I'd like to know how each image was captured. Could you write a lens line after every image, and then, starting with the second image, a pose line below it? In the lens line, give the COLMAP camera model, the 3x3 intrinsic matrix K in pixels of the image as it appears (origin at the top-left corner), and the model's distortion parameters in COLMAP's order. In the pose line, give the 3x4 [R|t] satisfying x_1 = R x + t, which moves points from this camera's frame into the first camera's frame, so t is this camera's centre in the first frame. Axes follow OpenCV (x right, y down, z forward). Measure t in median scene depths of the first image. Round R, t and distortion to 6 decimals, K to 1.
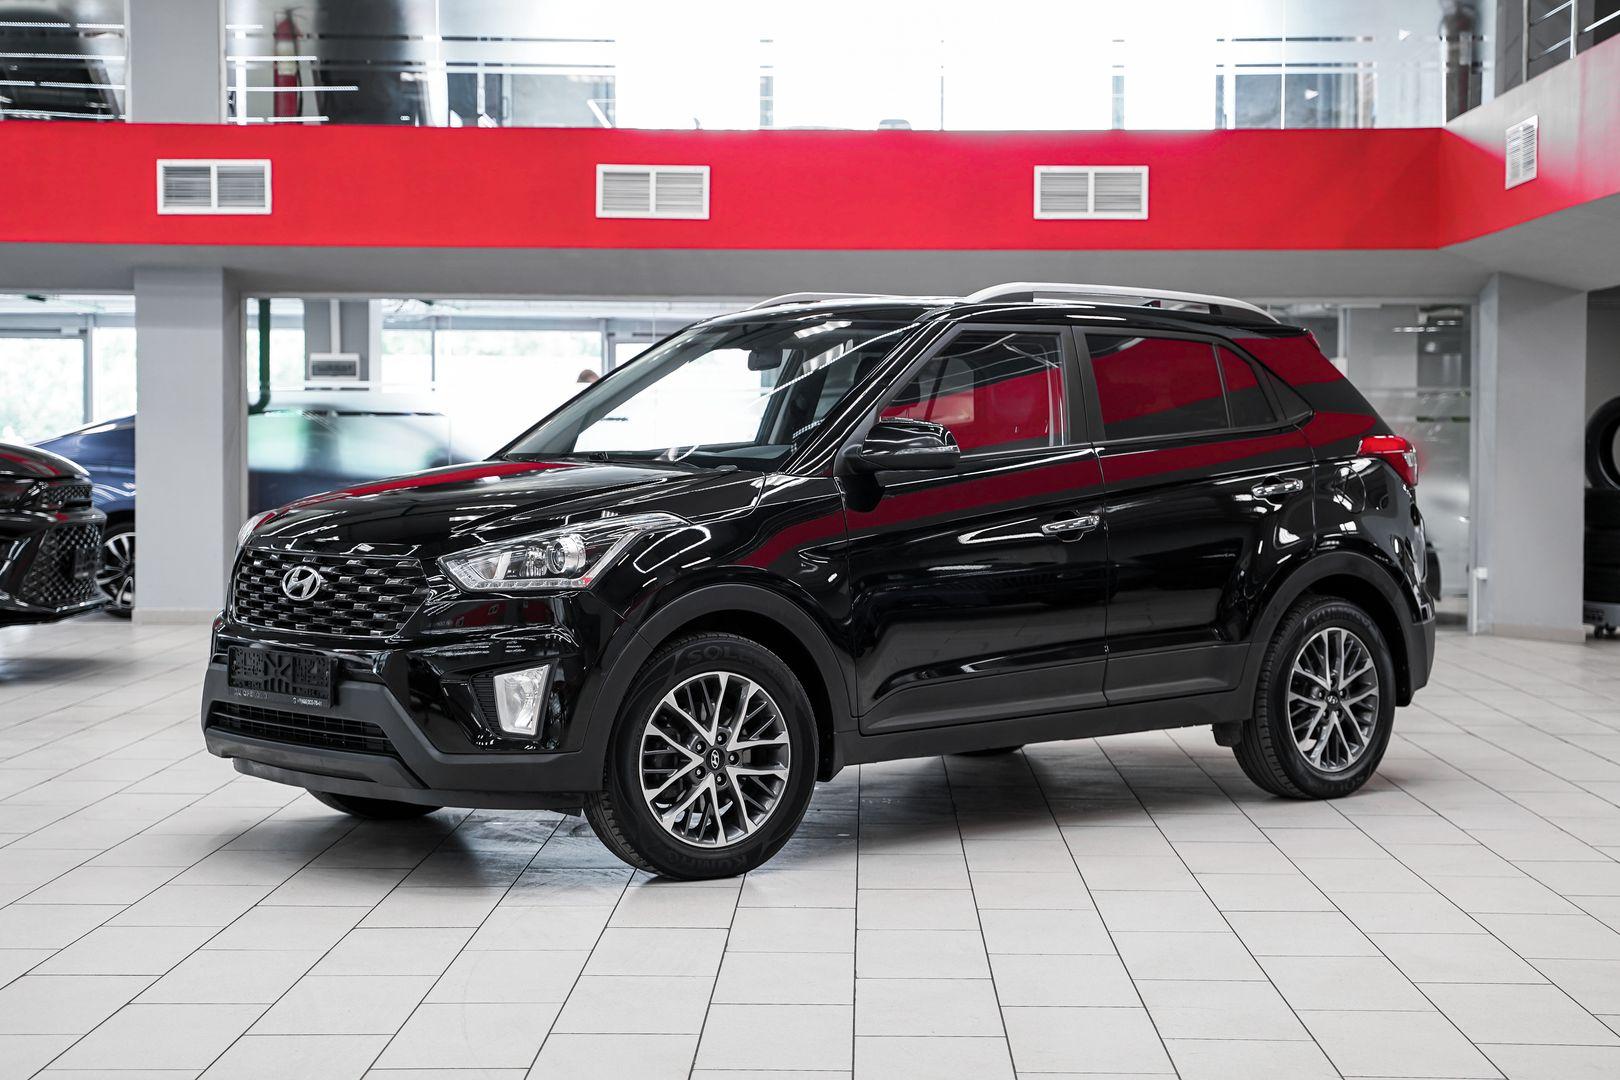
lens RADIAL K [[2745.6, 0, 817.0], [0, 2745.6, 528.8], [0, 0, 1]] dist [0.214102, 0.000000]
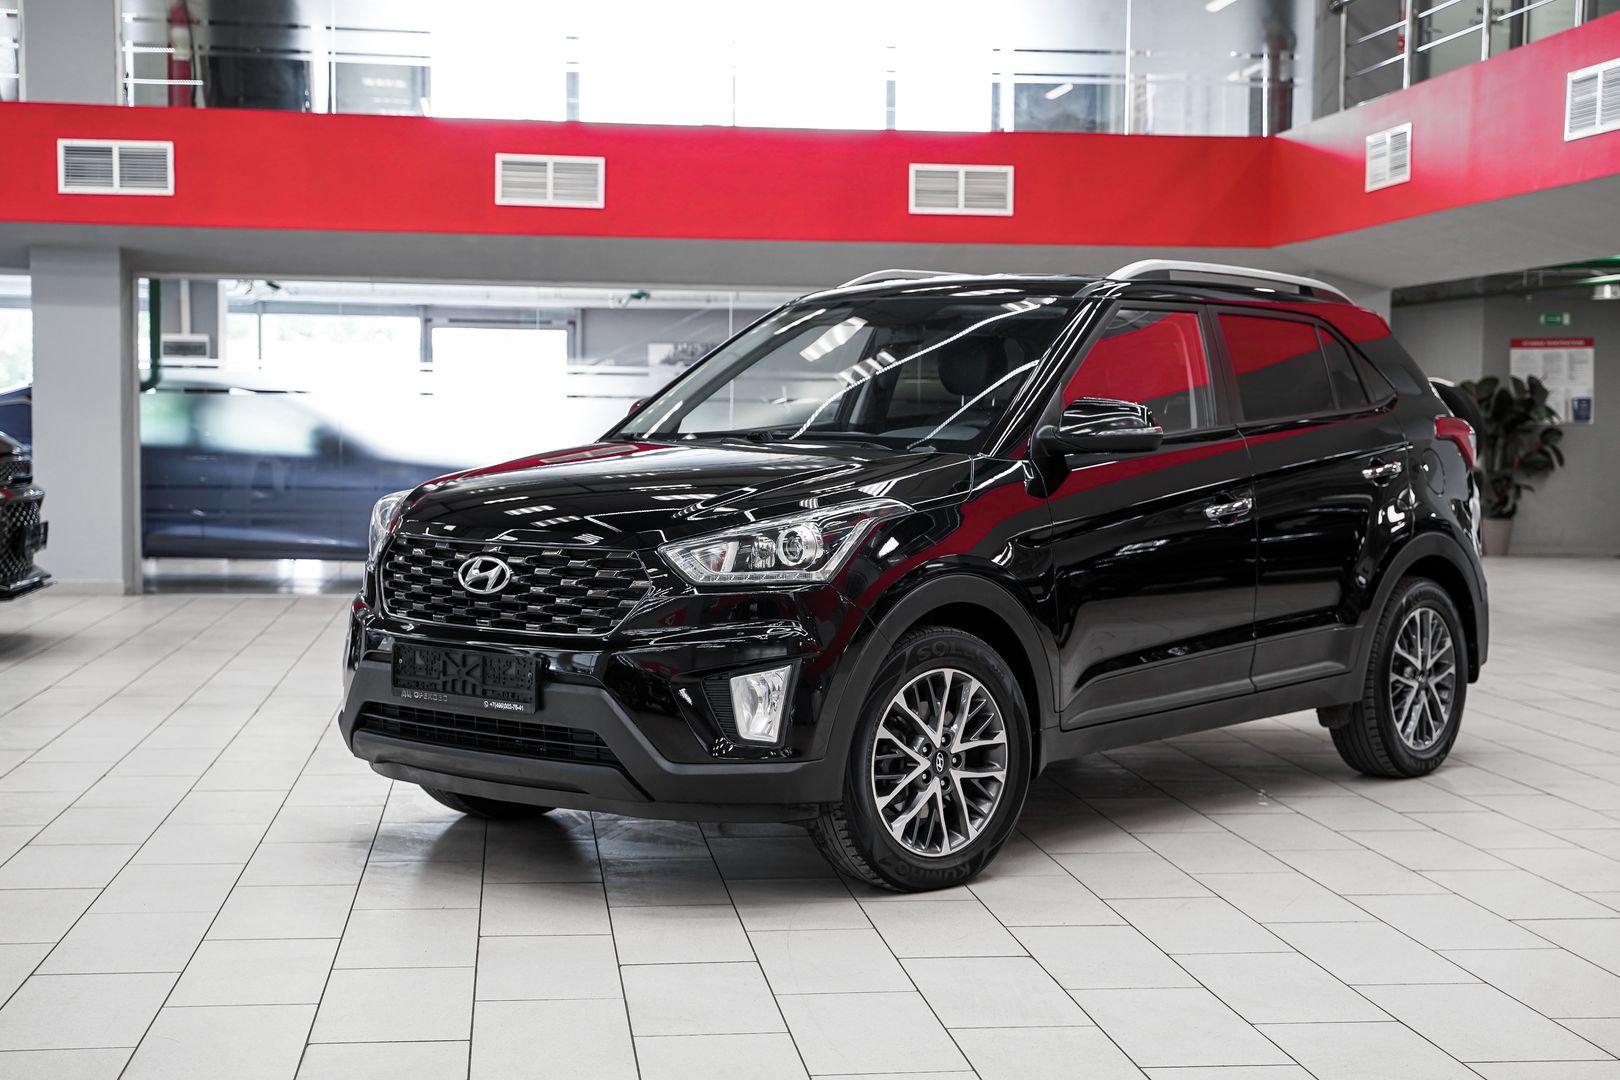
lens RADIAL K [[2333.8, 0, 807.3], [0, 2333.8, 549.3], [0, 0, 1]] dist [0.151393, 0.000000]
pose [[0.990240, -0.003745, 0.139323, -0.162226], [0.000498, 0.999728, 0.023332, -0.005900], [-0.139373, -0.023035, 0.989972, 0.188160]]
